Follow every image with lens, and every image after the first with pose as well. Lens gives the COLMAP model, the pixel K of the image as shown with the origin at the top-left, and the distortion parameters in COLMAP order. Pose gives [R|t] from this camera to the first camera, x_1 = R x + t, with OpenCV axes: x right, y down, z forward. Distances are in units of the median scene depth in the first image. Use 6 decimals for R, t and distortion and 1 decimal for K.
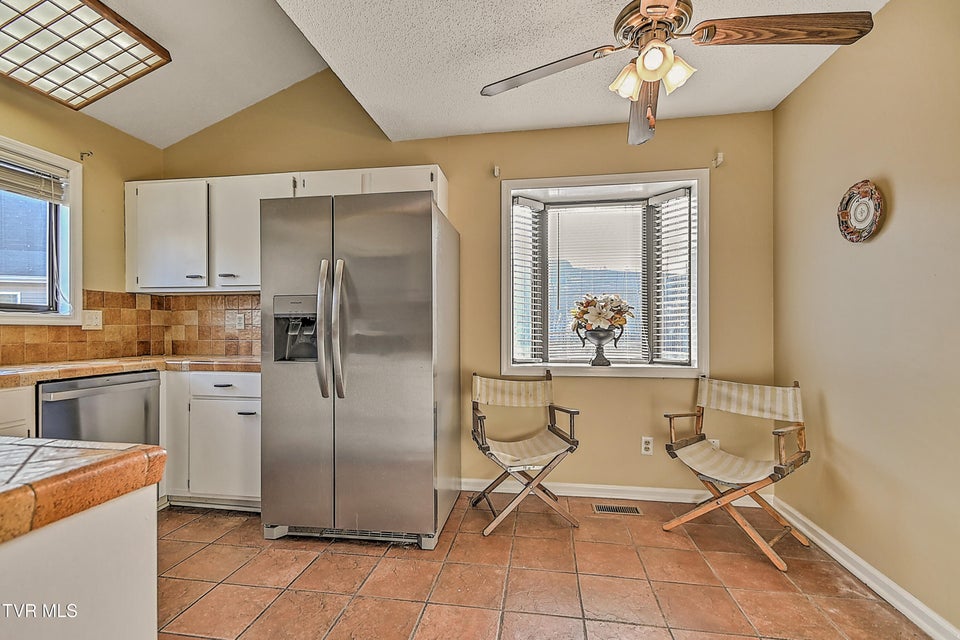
lens RADIAL K [[429.8, 0, 481.5], [0, 429.8, 326.9], [0, 0, 1]] dist [-0.000774, -0.000155]
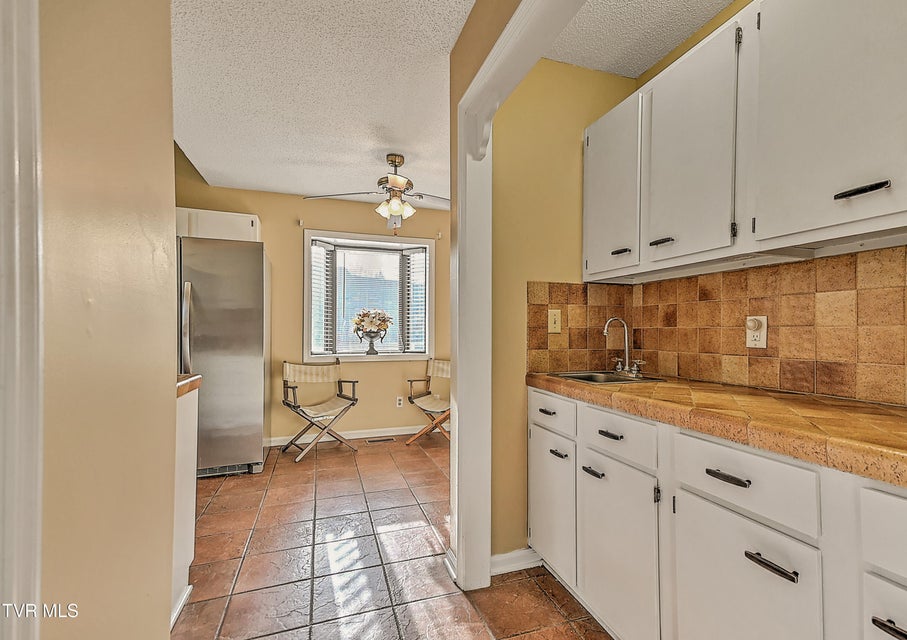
lens RADIAL K [[429.8, 0, 488.3], [0, 429.8, 330.2], [0, 0, 1]] dist [0.026833, 0.000091]
pose [[0.867652, 0.006145, 0.497135, -0.144847], [-0.006100, 0.999980, -0.001714, 0.000907], [-0.497135, -0.001545, 0.867672, -0.608382]]
